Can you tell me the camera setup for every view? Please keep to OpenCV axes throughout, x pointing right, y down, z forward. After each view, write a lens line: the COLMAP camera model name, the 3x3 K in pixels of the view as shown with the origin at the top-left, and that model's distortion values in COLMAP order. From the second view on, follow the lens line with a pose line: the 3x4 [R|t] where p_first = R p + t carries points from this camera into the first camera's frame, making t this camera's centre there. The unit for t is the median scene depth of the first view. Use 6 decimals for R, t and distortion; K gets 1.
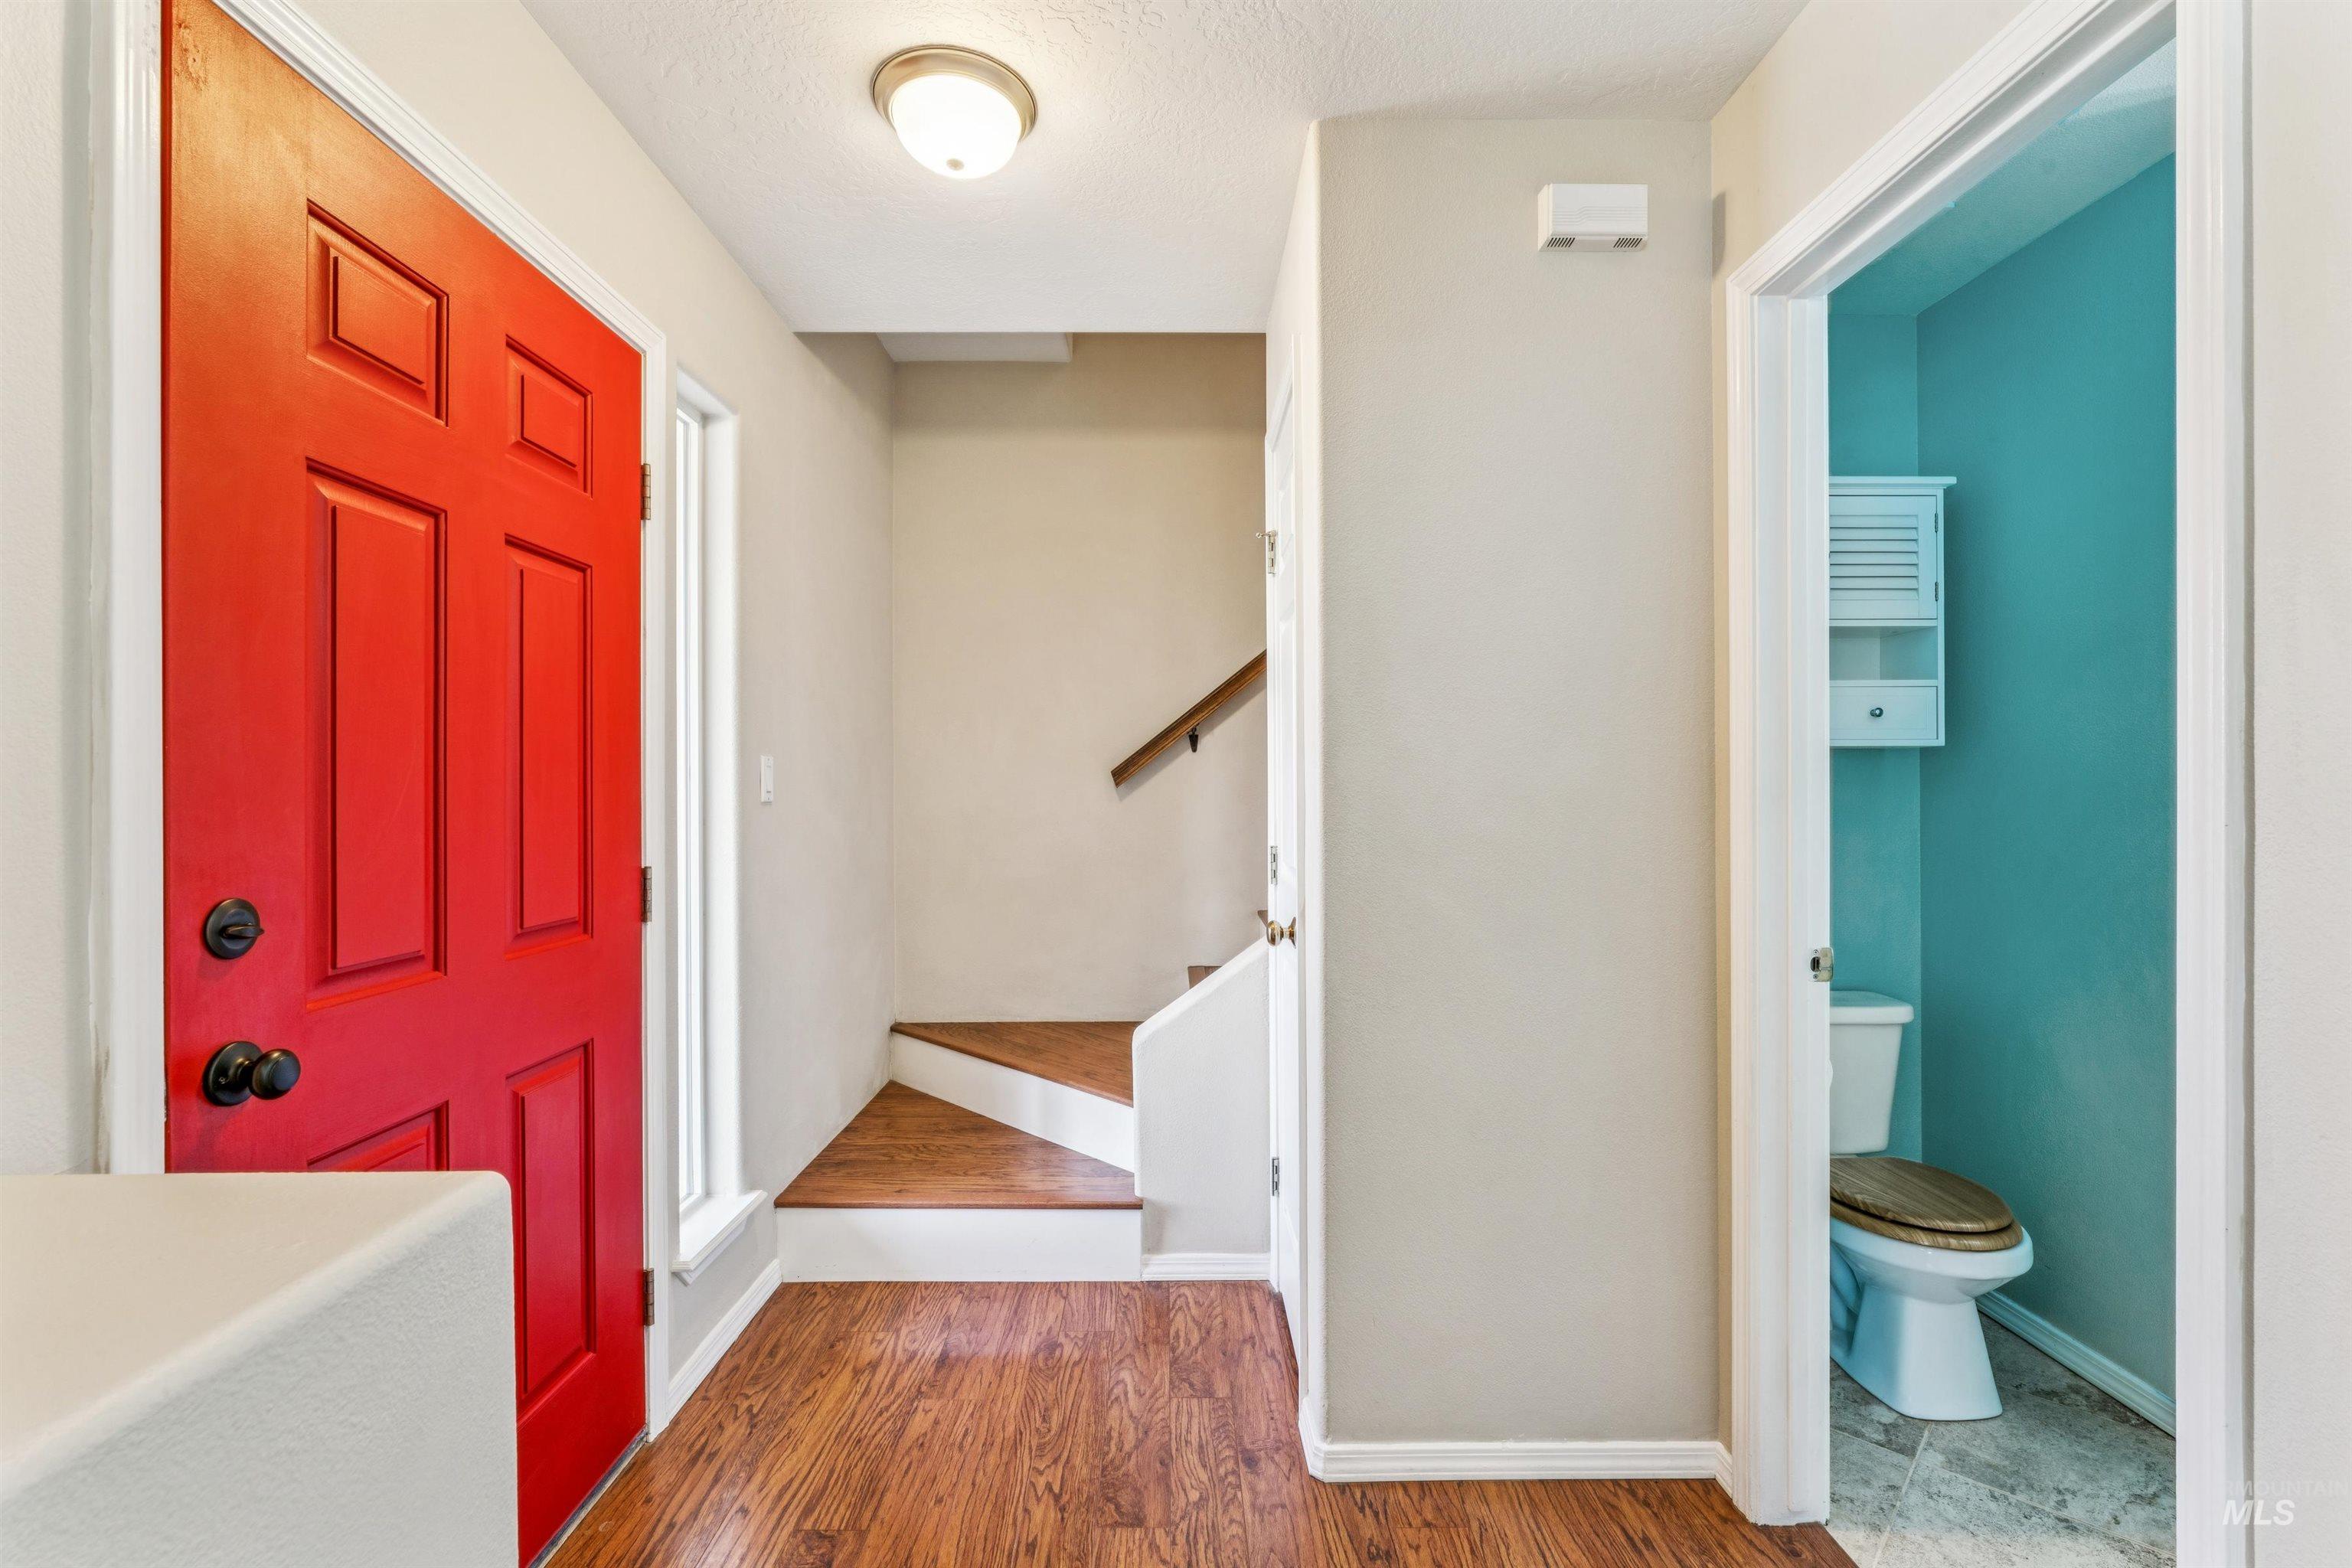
lens RADIAL K [[1032.7, 0, 1182.6], [0, 1032.7, 791.2], [0, 0, 1]] dist [-0.002638, -0.000294]
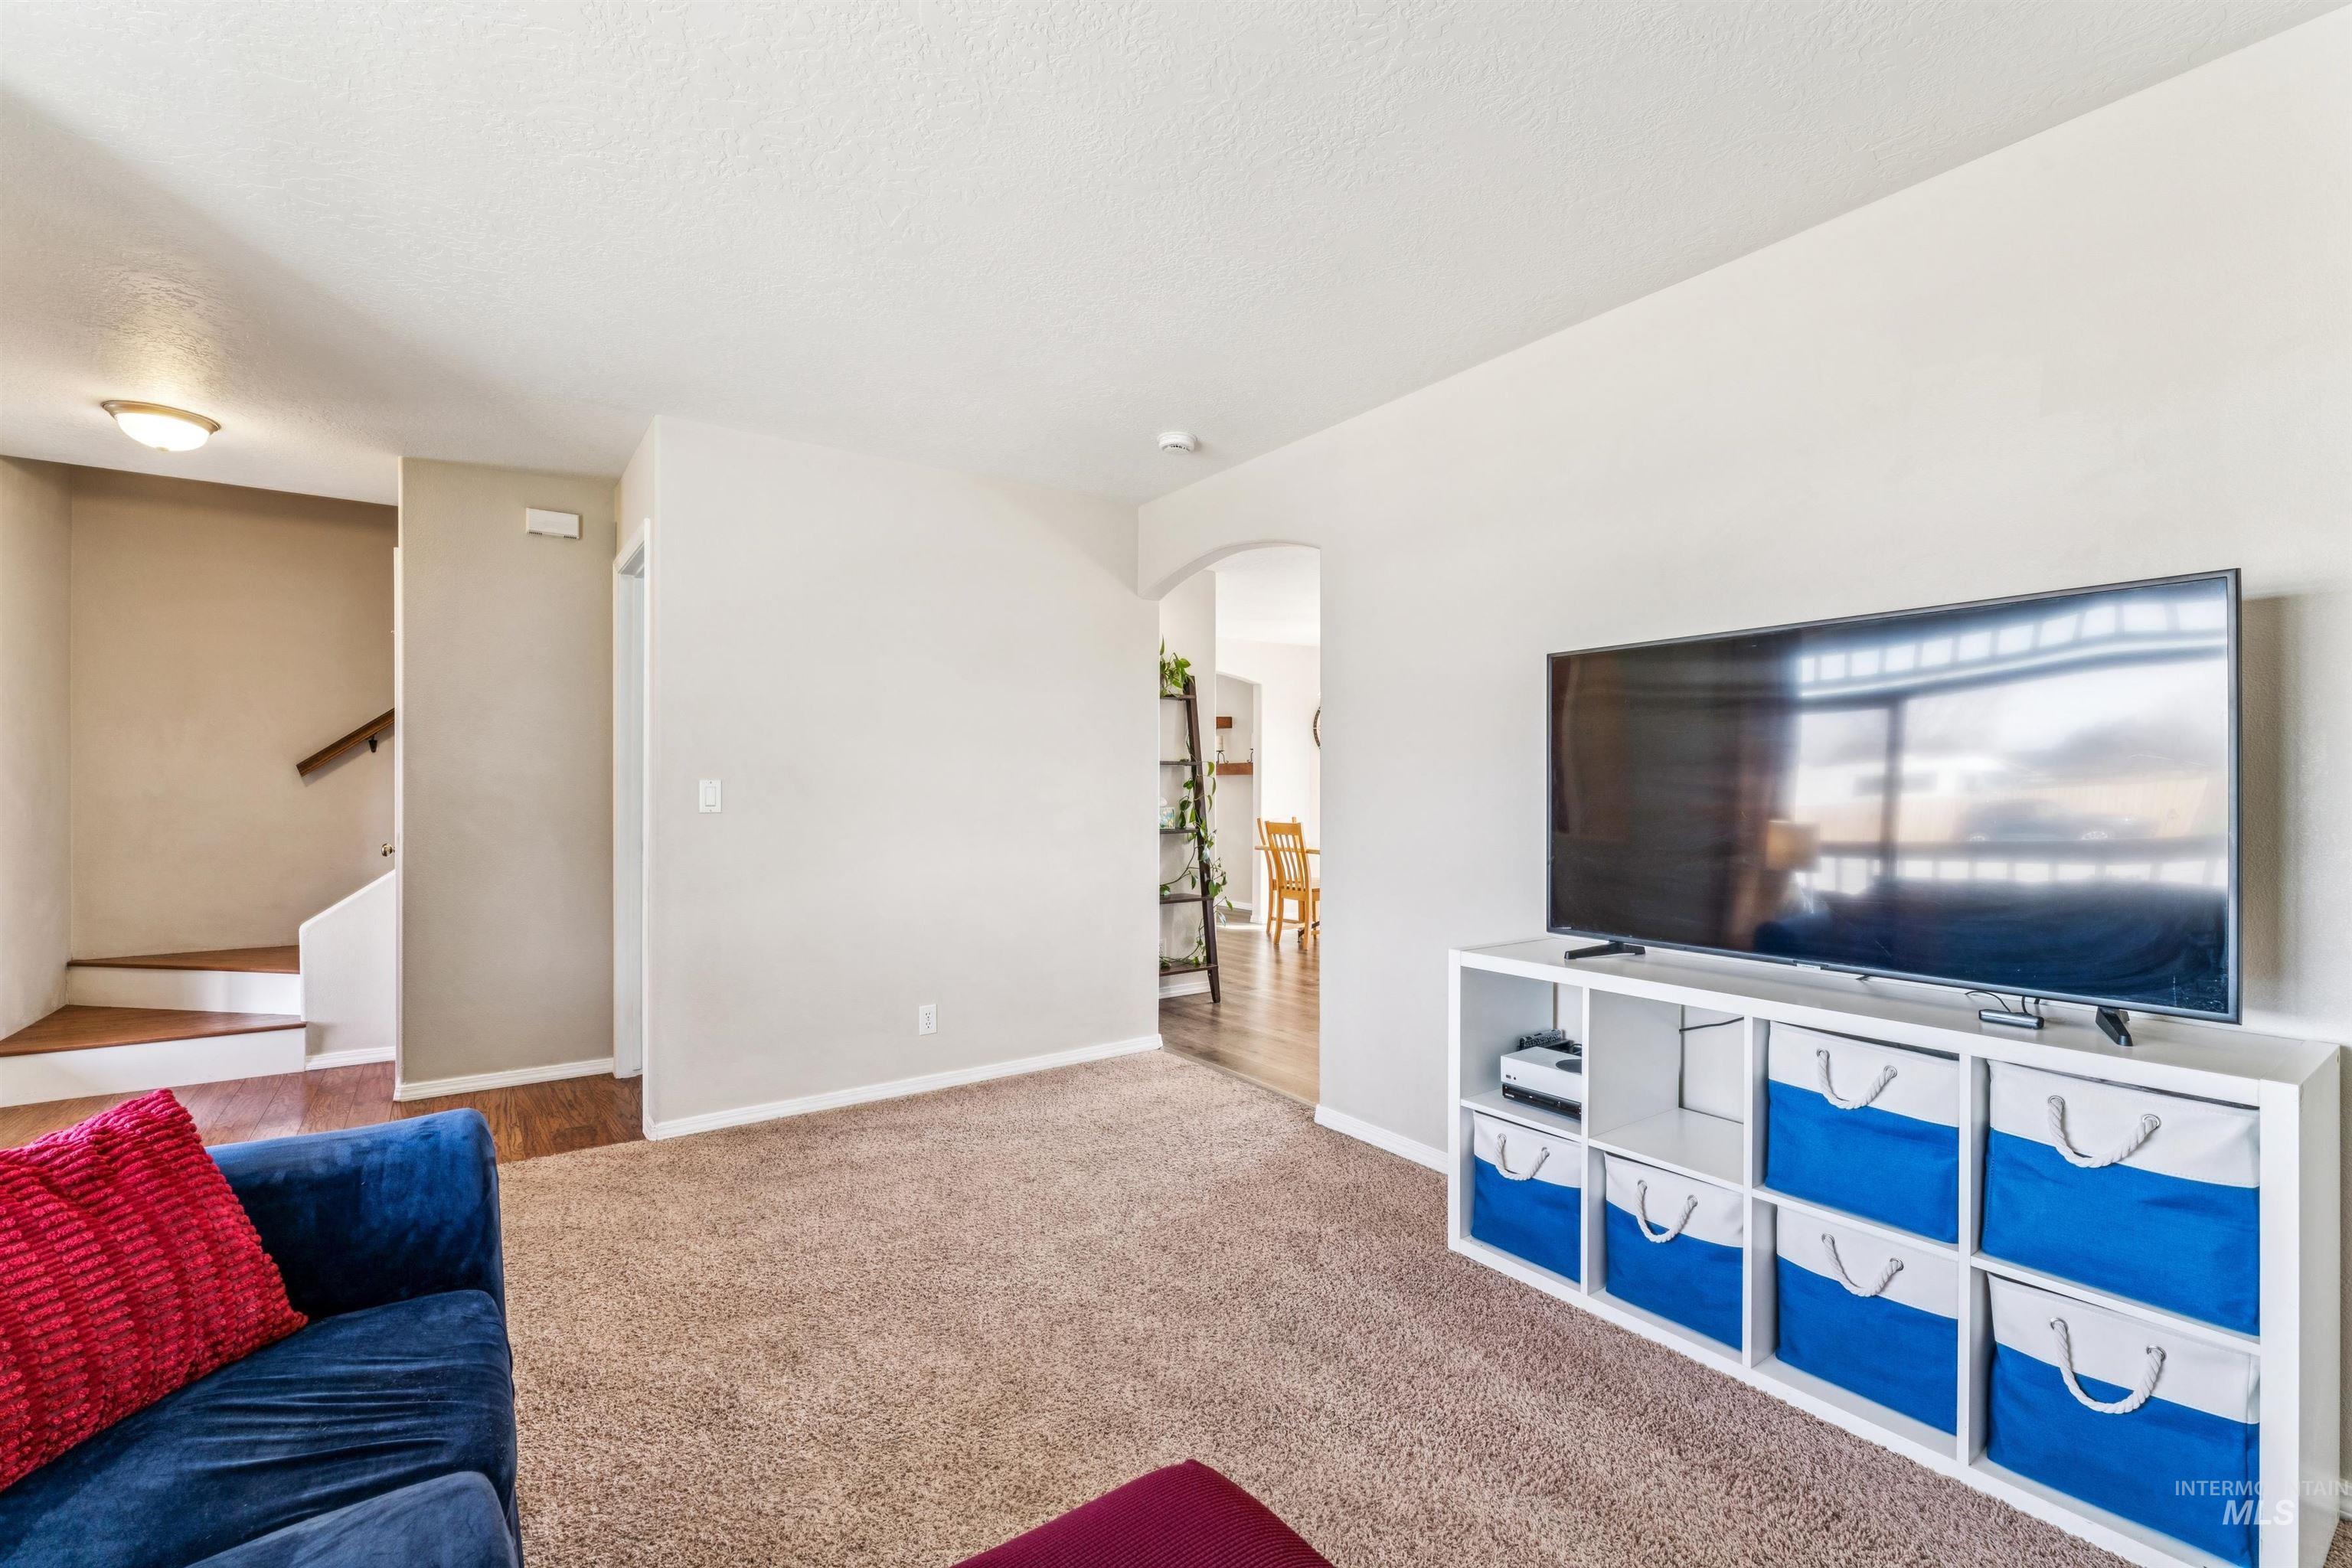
lens RADIAL K [[1038.1, 0, 1179.9], [0, 1038.1, 784.0], [0, 0, 1]] dist [-0.001004, 0.000529]
pose [[0.824144, 0.001773, 0.566377, 0.176065], [-0.000866, 0.999998, -0.001870, 0.009245], [-0.566379, 0.001051, 0.824144, -1.183580]]
